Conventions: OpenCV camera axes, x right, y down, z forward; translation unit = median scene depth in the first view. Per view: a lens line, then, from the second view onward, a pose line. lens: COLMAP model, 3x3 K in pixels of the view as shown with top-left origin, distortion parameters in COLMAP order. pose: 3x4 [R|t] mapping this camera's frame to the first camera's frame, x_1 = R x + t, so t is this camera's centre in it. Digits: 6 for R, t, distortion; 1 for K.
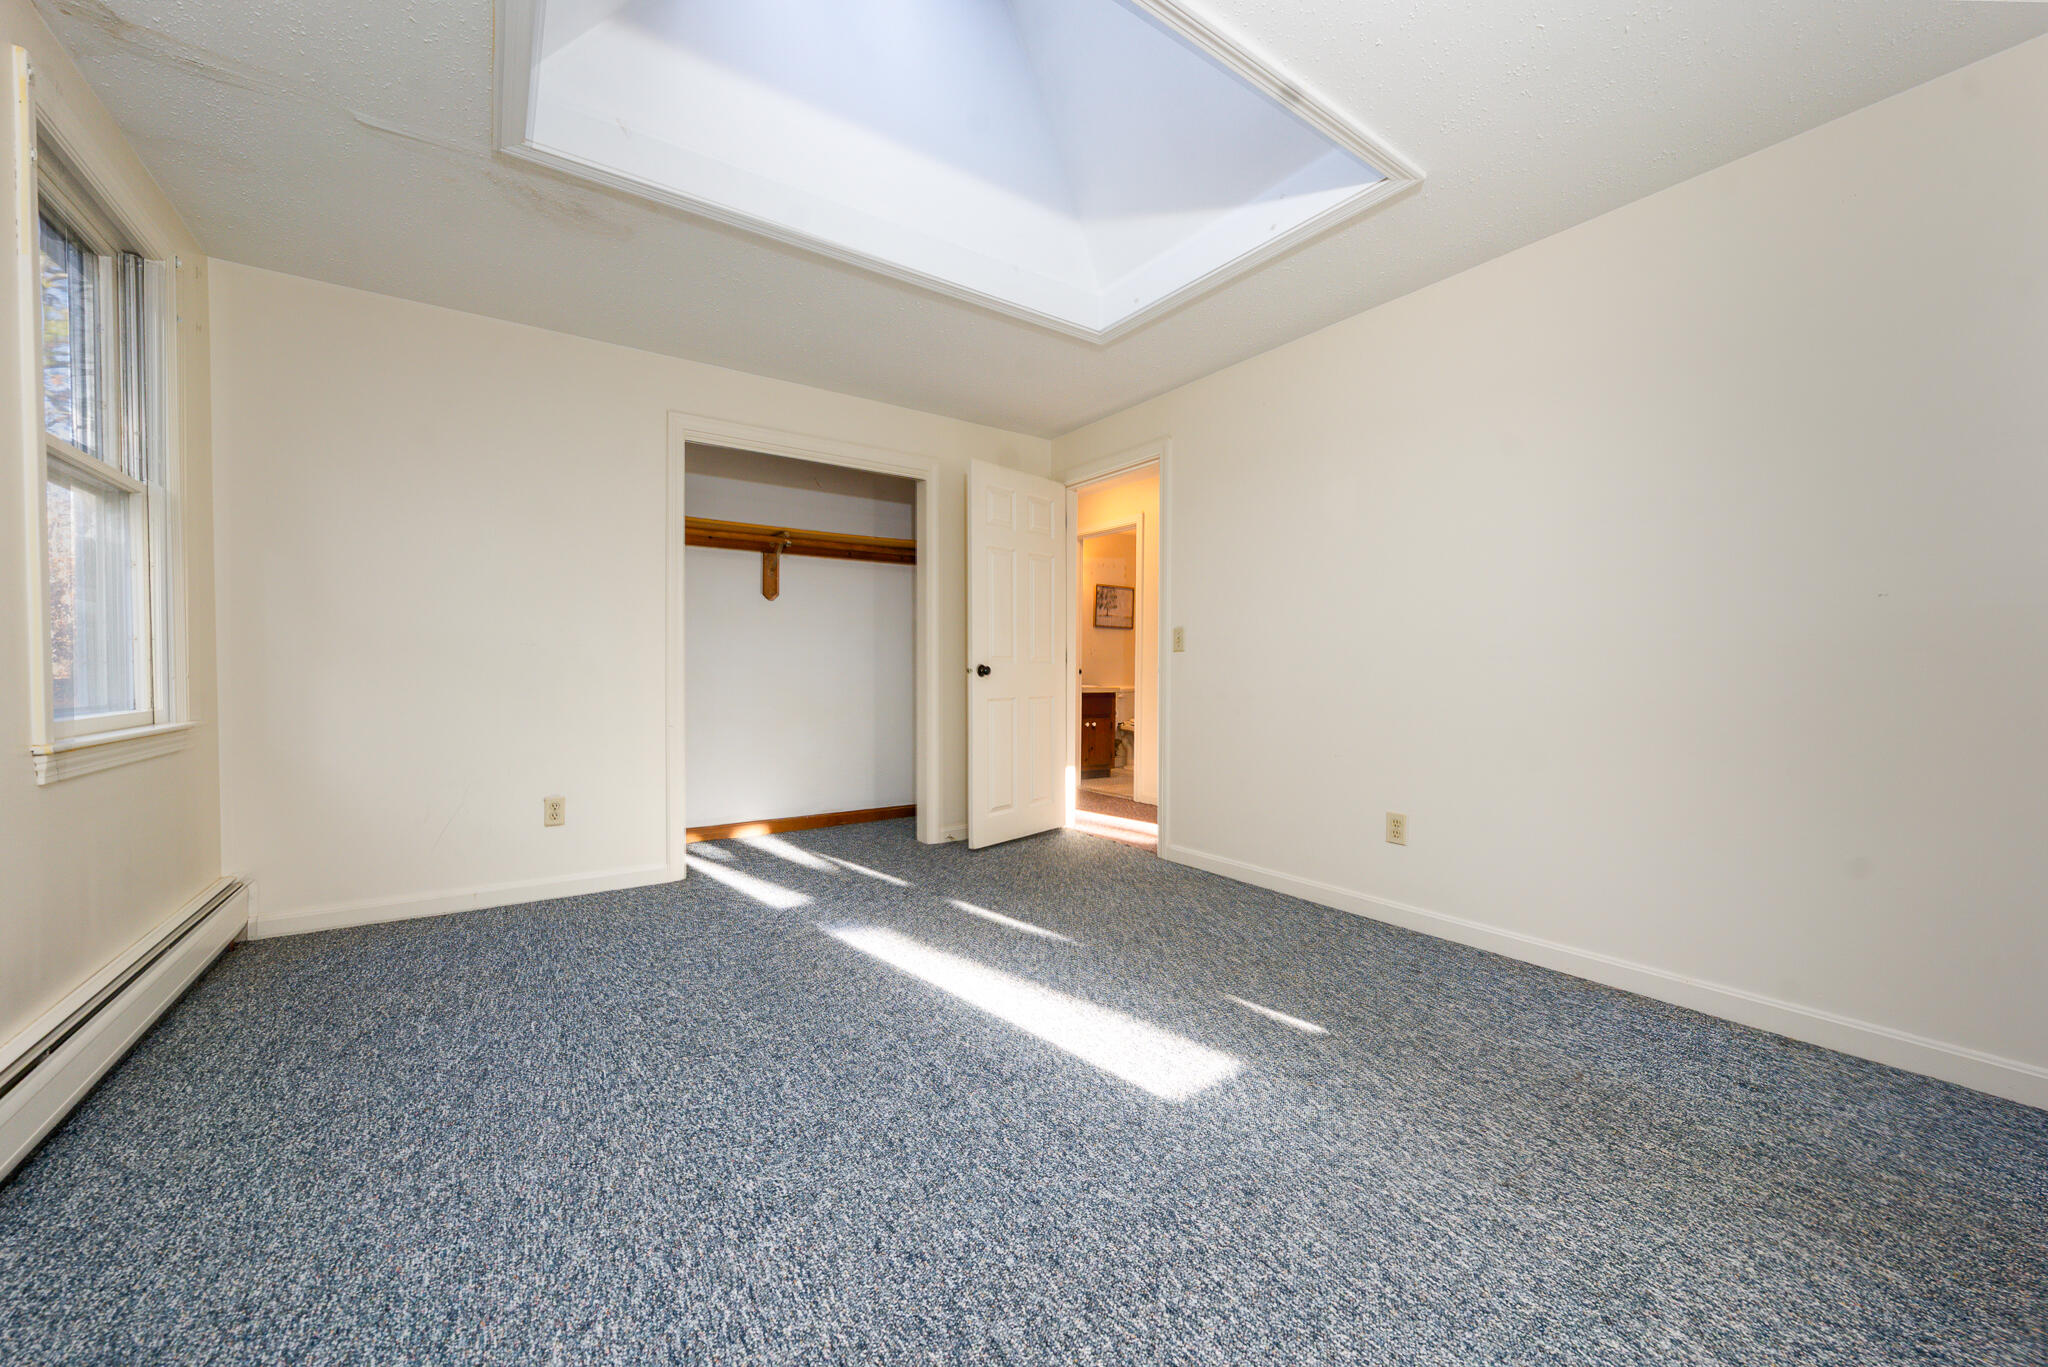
lens RADIAL K [[732.6, 0, 960.1], [0, 732.6, 671.9], [0, 0, 1]] dist [-0.006494, -0.000259]
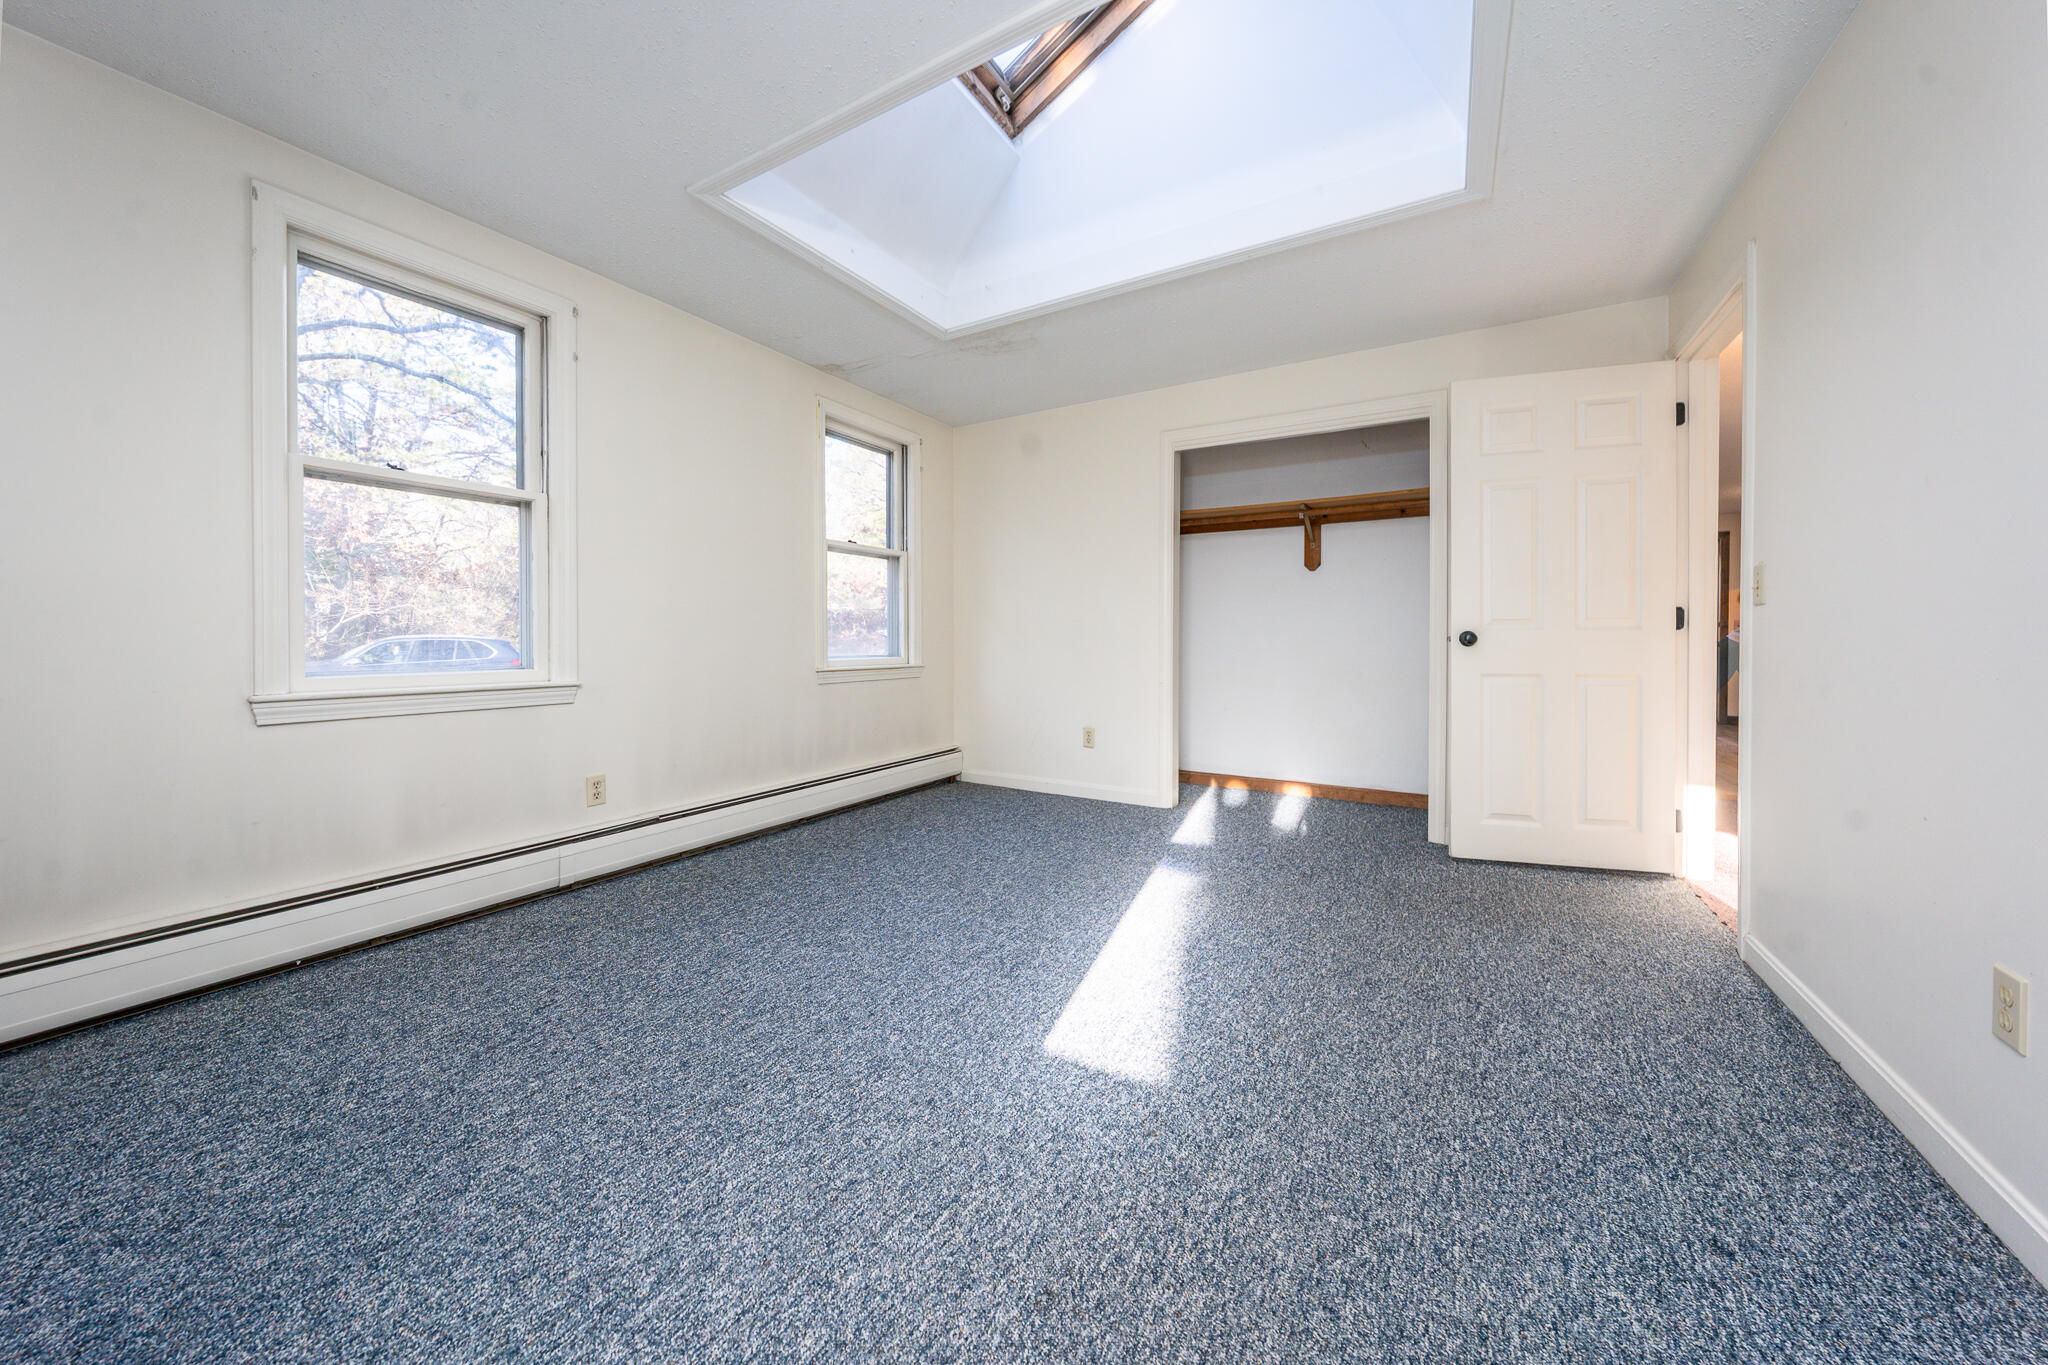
lens RADIAL K [[699.4, 0, 1037.6], [0, 699.4, 640.7], [0, 0, 1]] dist [-0.005052, 0.000771]
pose [[0.462590, 0.001309, -0.886572, 0.726307], [-0.002598, 0.999997, 0.000121, 0.002100], [0.886569, 0.002247, 0.462591, 0.330736]]
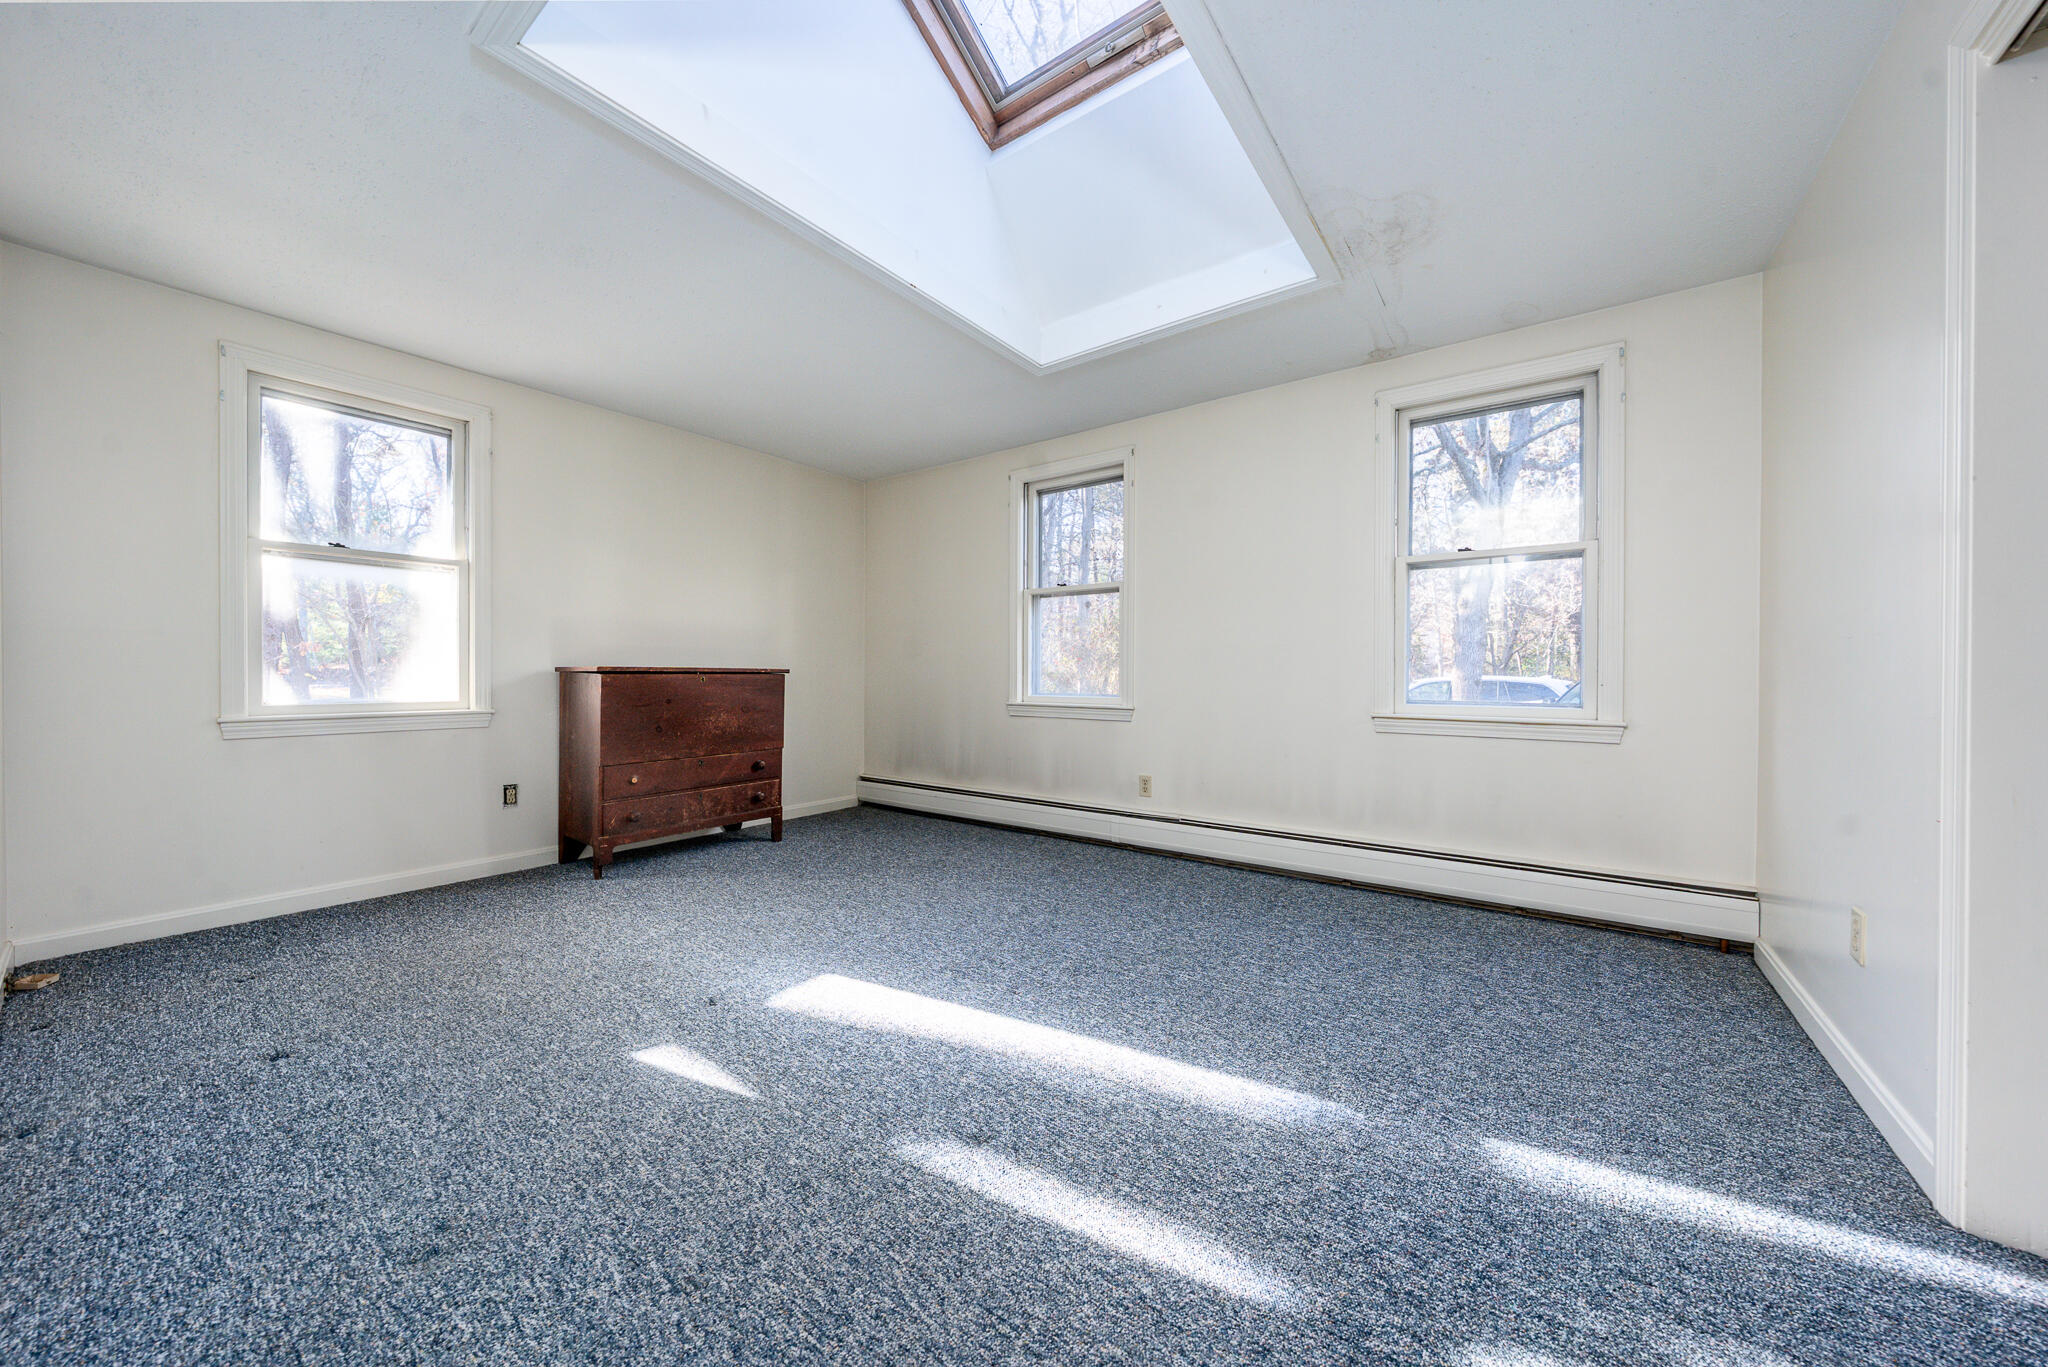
lens RADIAL K [[699.4, 0, 1016.0], [0, 699.4, 683.1], [0, 0, 1]] dist [-0.005052, 0.000771]
pose [[-0.930120, -0.002188, -0.367249, 0.281335], [-0.008123, 0.999860, 0.014616, -0.006319], [0.367166, 0.016577, -0.930008, 1.490763]]
